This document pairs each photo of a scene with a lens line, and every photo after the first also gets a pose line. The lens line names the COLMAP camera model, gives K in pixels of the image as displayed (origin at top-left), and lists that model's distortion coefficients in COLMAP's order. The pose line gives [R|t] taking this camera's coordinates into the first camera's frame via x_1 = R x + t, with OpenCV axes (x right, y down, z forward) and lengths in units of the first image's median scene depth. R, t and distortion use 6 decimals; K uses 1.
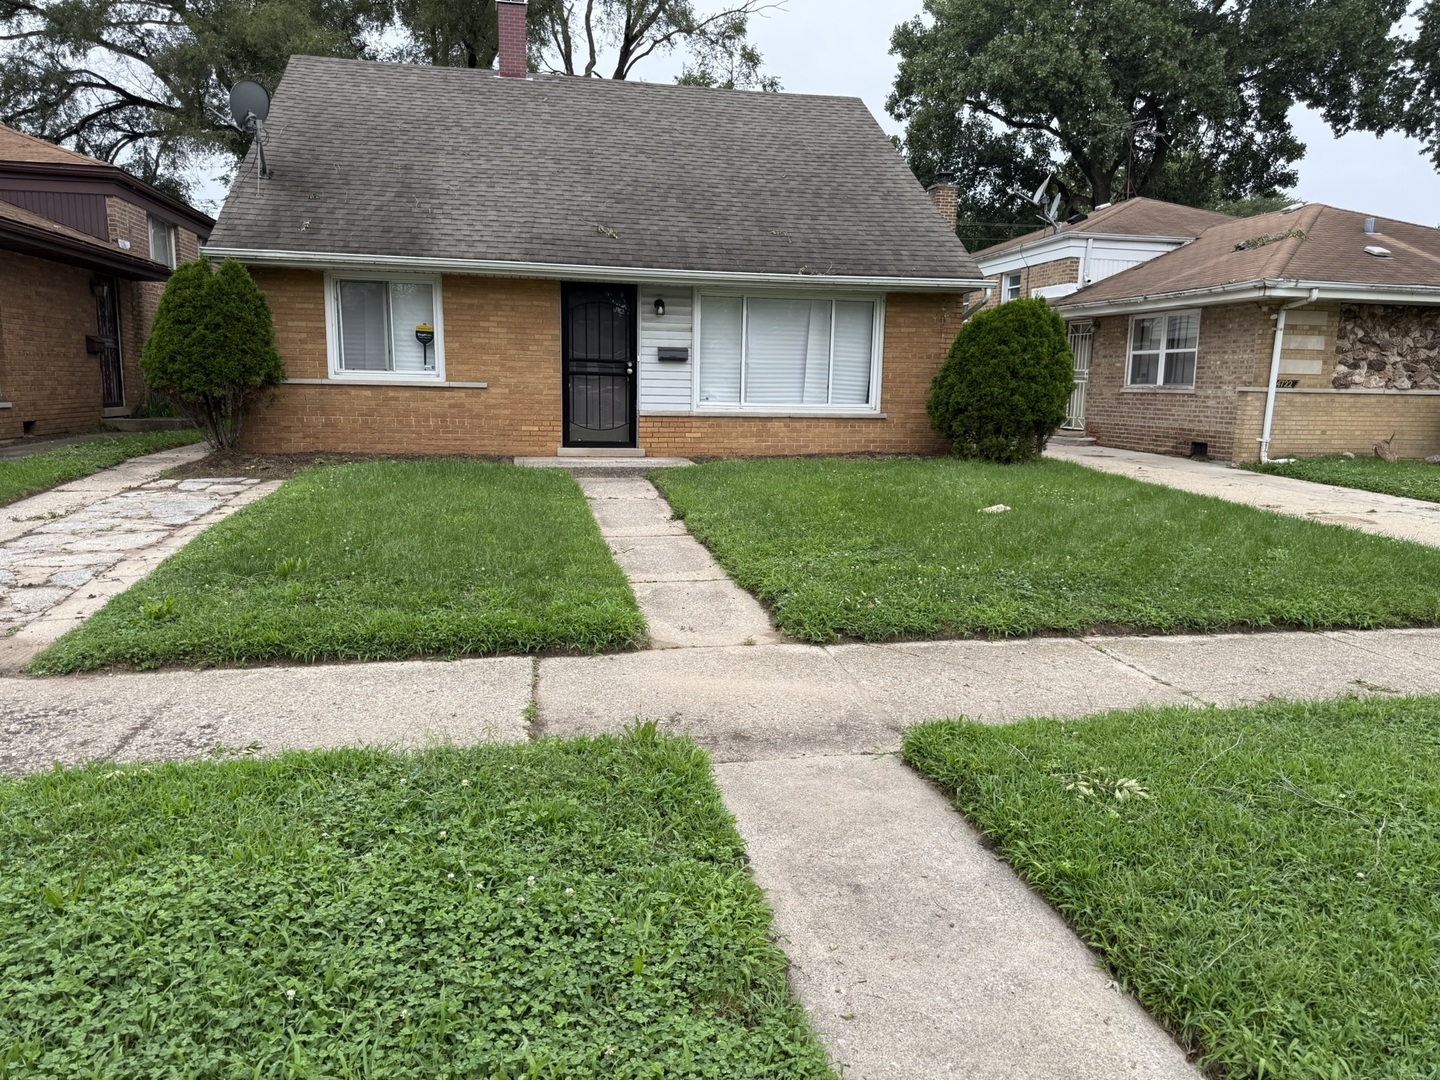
lens RADIAL K [[1025.7, 0, 720.0], [0, 1025.7, 540.0], [0, 0, 1]] dist [0.051394, -0.084102]
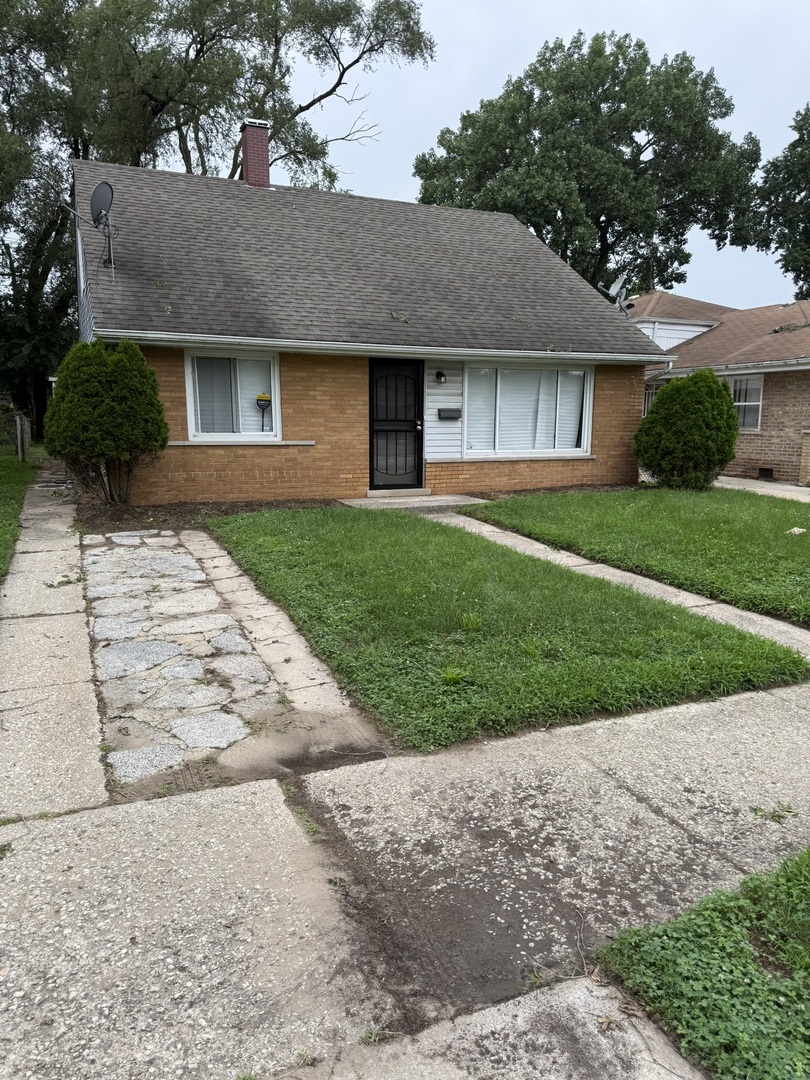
lens RADIAL K [[754.5, 0, 290.9], [0, 754.5, 539.5], [0, 0, 1]] dist [0.088819, -0.138706]
pose [[0.974859, -0.050956, 0.216918, -0.451964], [0.047663, 0.998655, 0.020385, -0.053630], [-0.217665, -0.009534, 0.975977, 0.119349]]
